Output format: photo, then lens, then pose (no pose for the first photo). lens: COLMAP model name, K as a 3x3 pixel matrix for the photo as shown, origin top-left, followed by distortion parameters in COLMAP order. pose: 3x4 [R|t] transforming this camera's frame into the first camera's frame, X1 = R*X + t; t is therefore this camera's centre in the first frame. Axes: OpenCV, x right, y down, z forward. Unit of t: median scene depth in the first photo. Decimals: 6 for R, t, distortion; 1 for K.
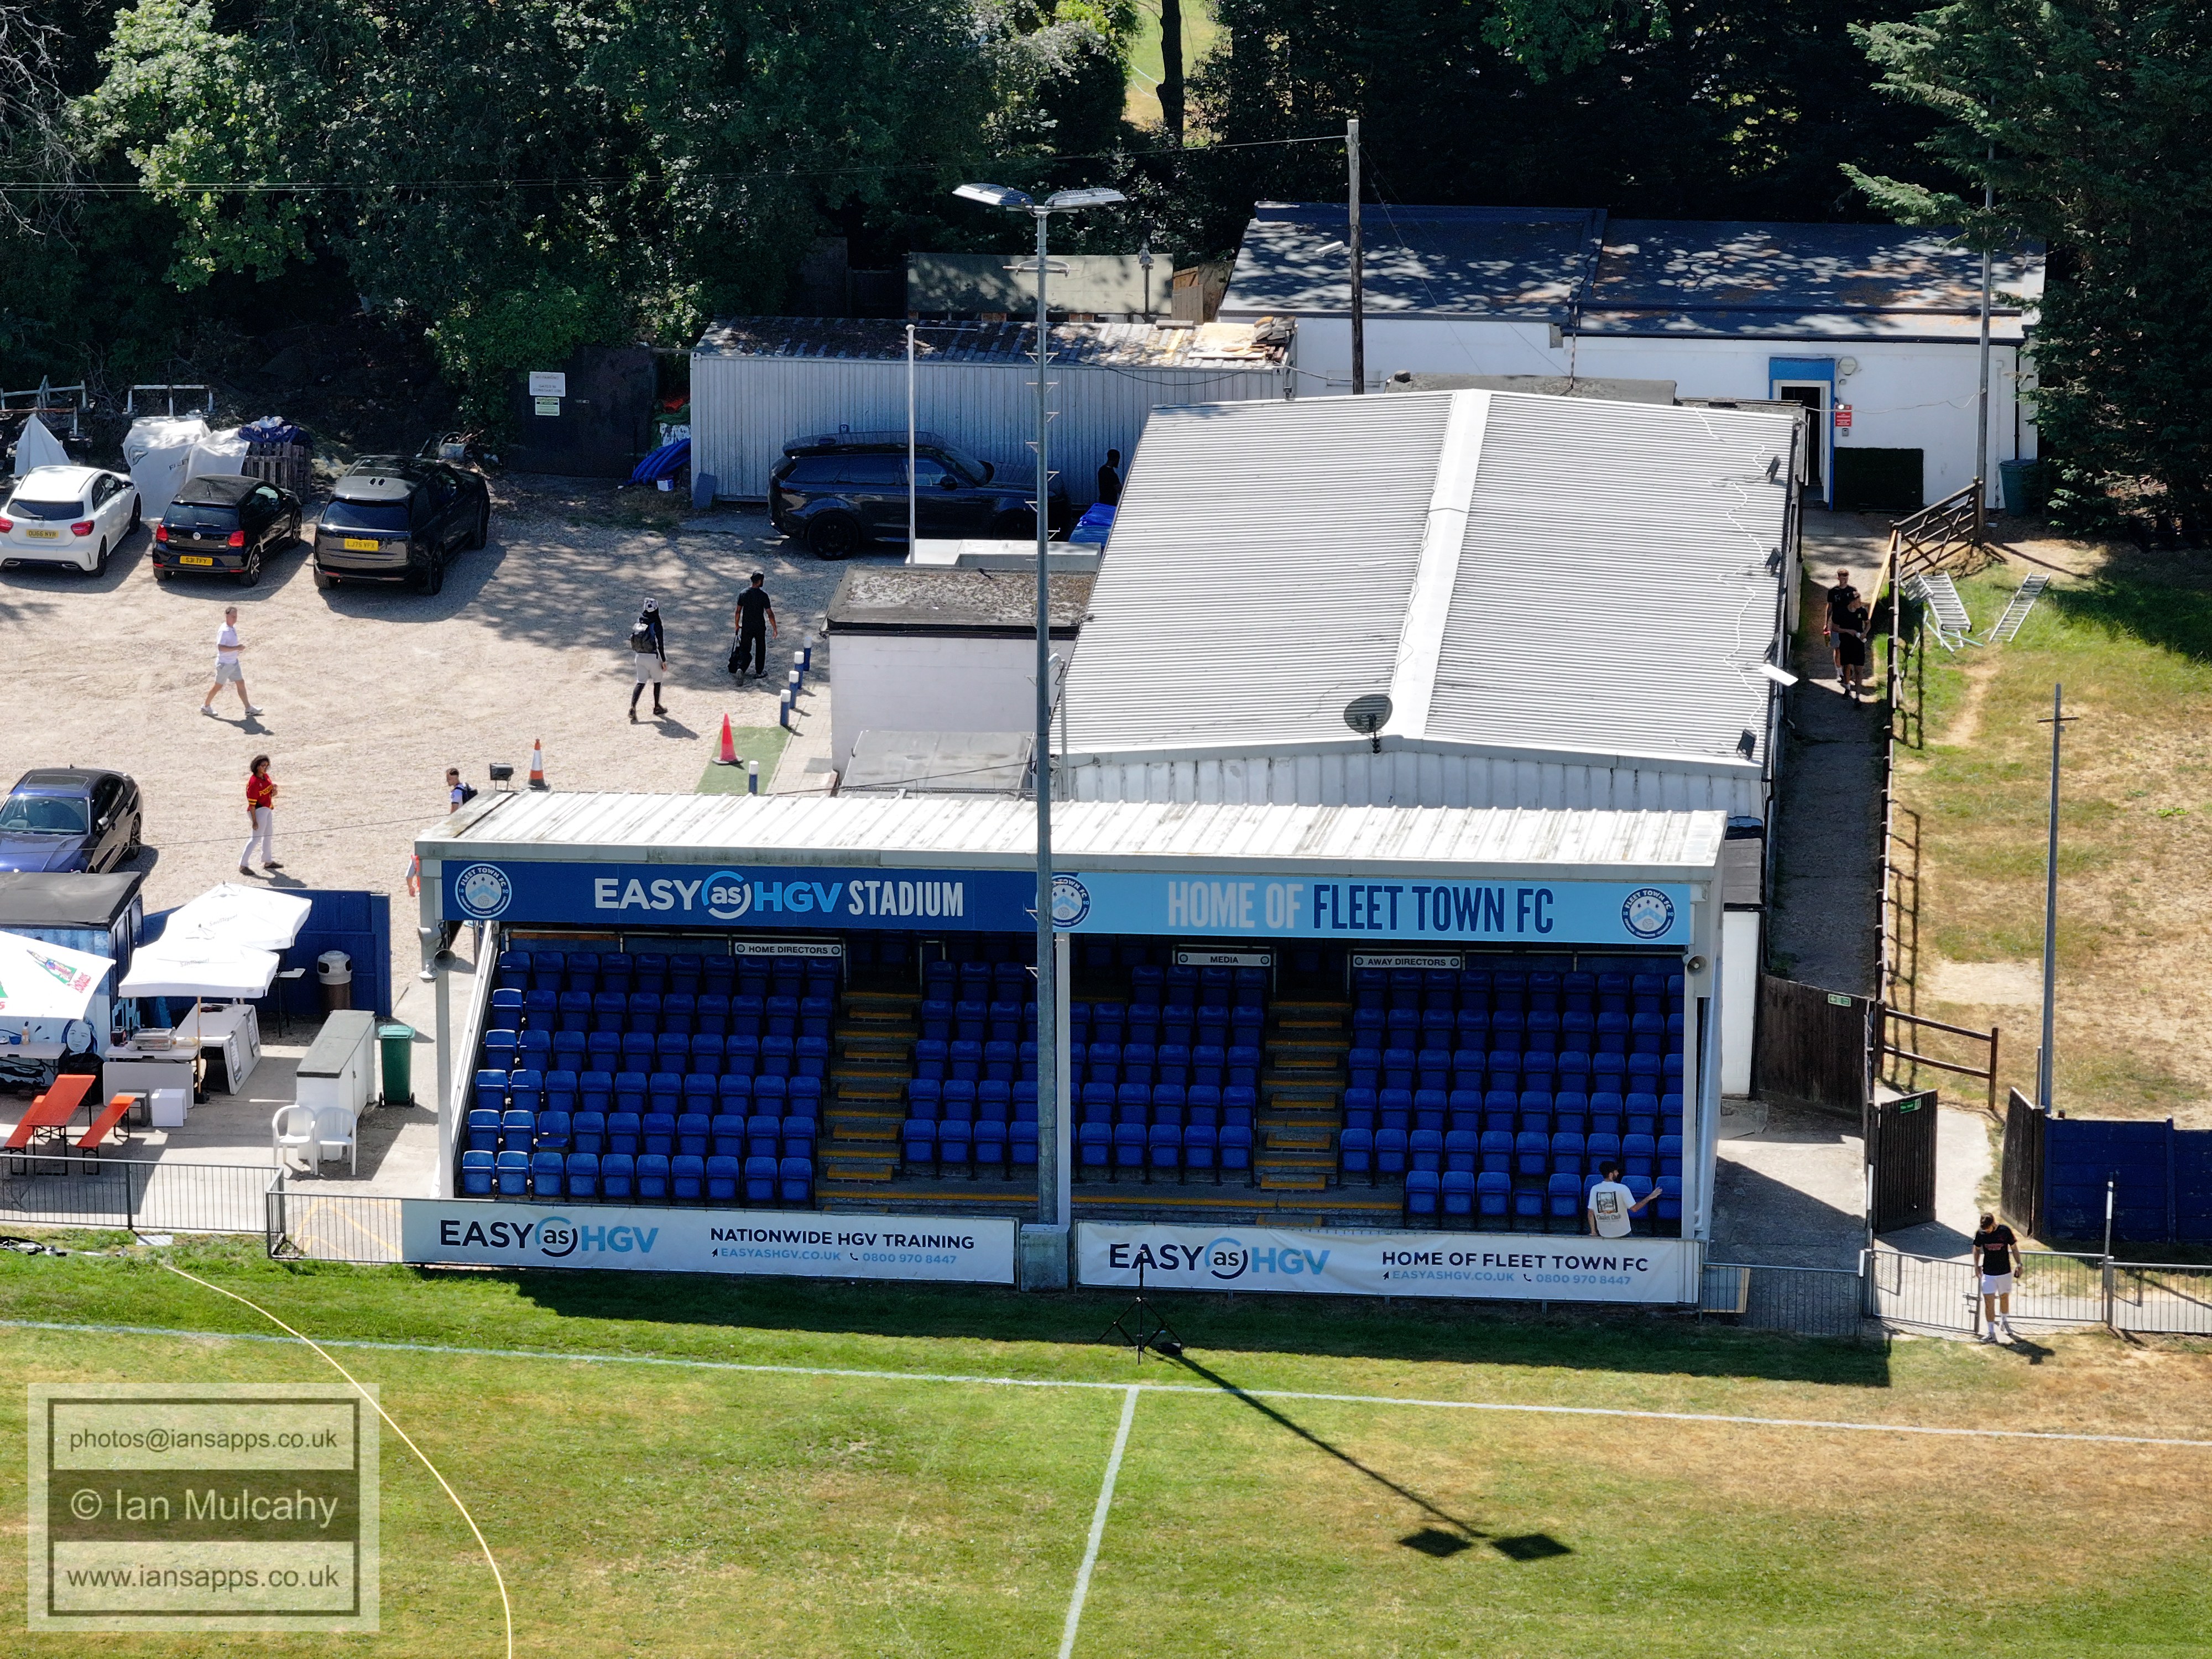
lens RADIAL K [[10662.8, 0, 1105.1], [0, 10662.8, 828.3], [0, 0, 1]] dist [-0.106186, 0.000000]
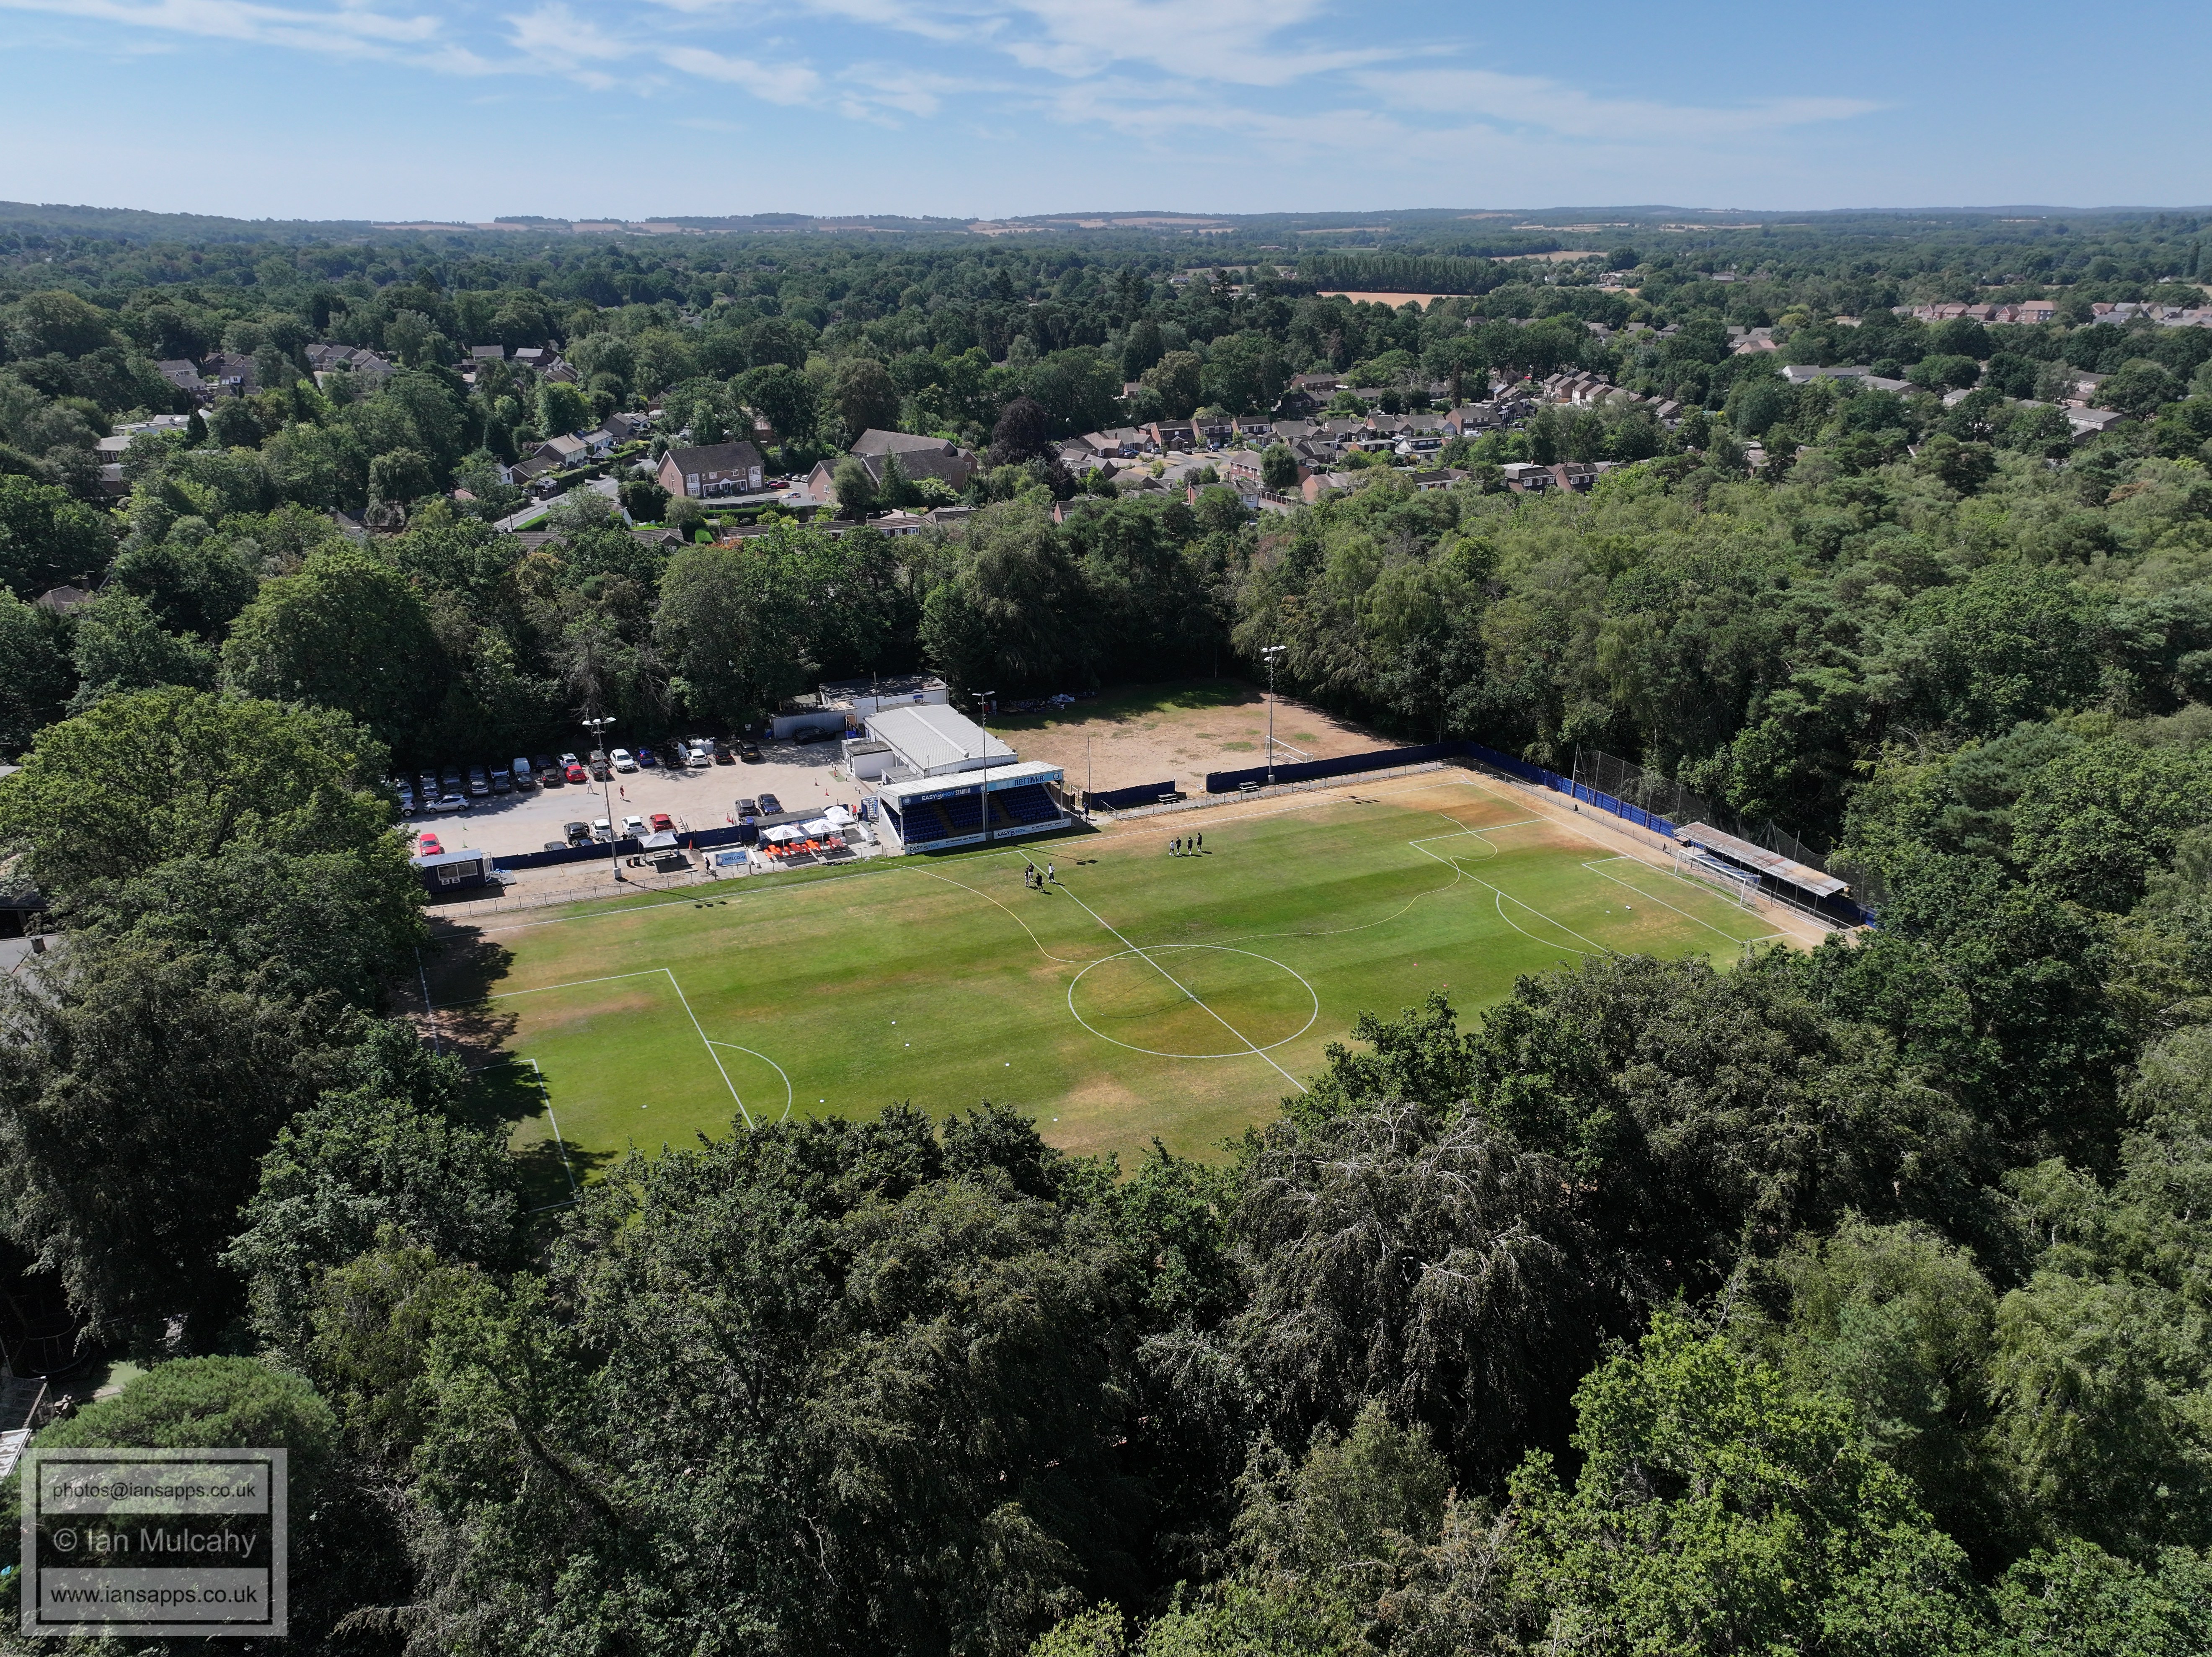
lens RADIAL K [[1555.1, 0, 1118.8], [0, 1555.1, 818.4], [0, 0, 1]] dist [-0.006495, 0.022790]
pose [[0.851470, -0.183874, 0.491109, -0.450426], [0.146309, 0.982621, 0.114233, -0.080674], [-0.503579, -0.025413, 0.863575, 0.032565]]
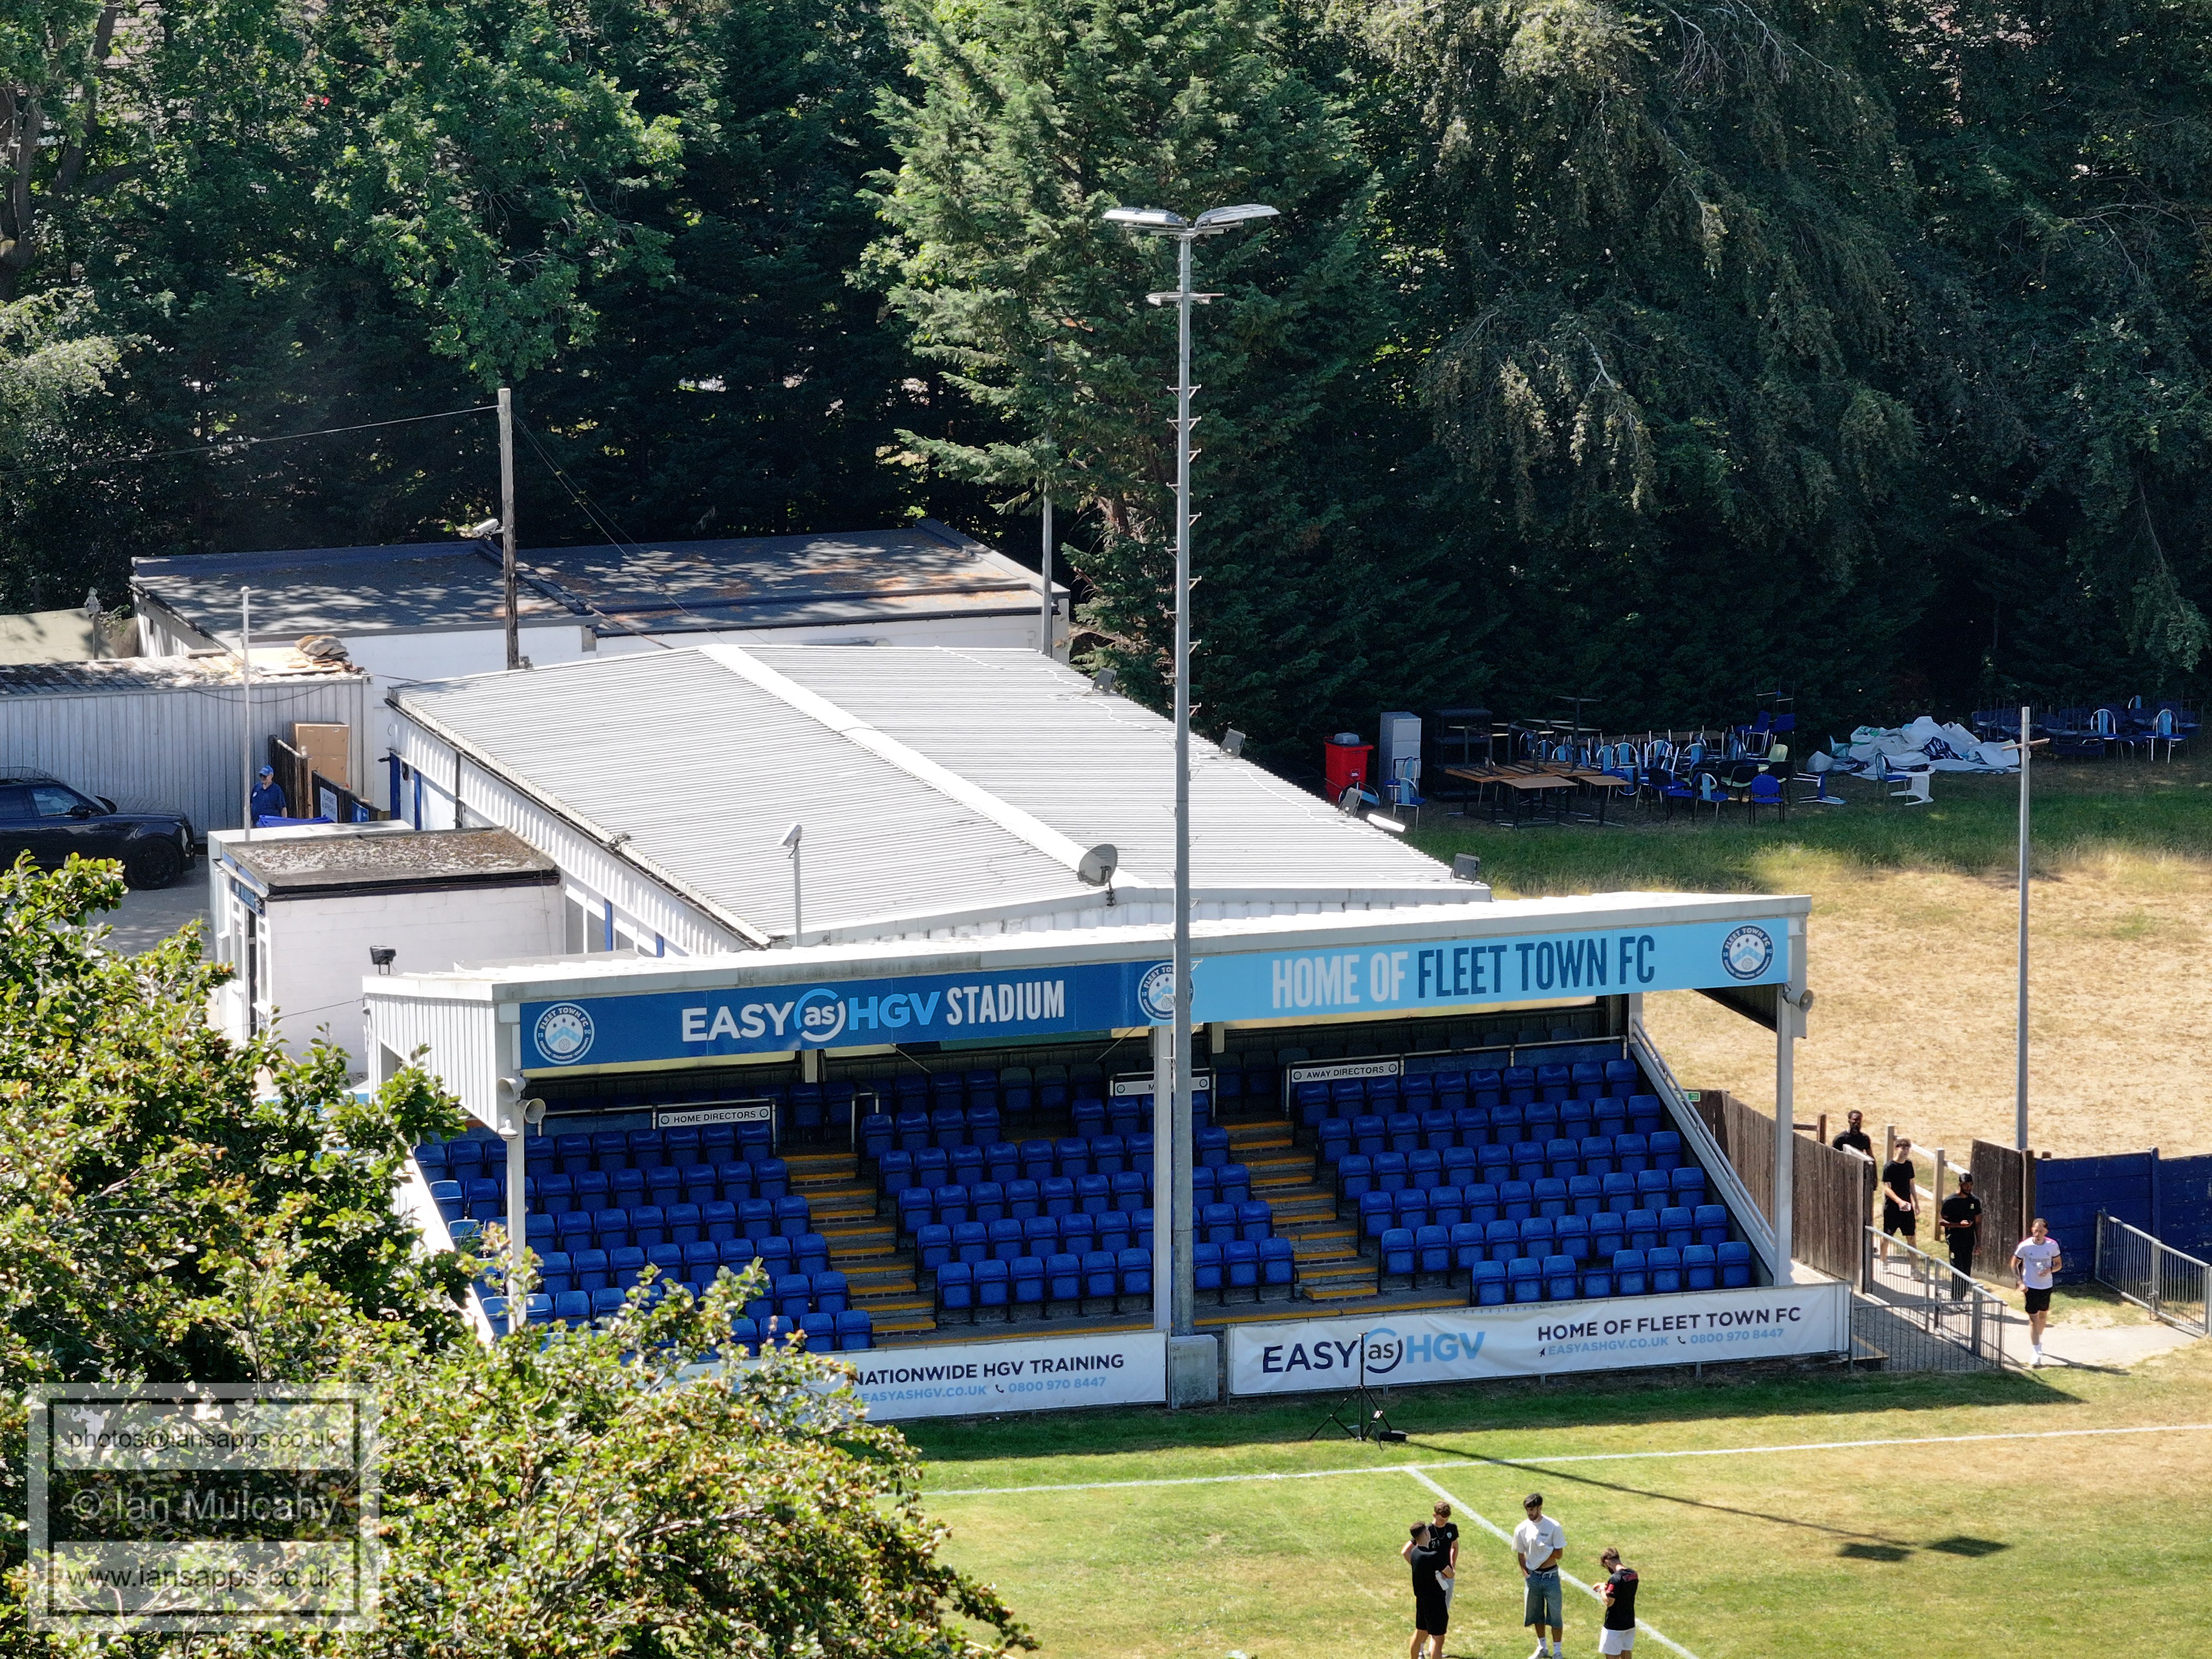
lens RADIAL K [[10662.8, 0, 1079.9], [0, 10662.8, 702.7], [0, 0, 1]] dist [-0.106186, 0.000000]
pose [[0.920157, -0.064321, 0.386229, -0.370427], [0.107188, 0.990114, -0.090475, 0.065537], [-0.376591, 0.124650, 0.917955, 0.137968]]
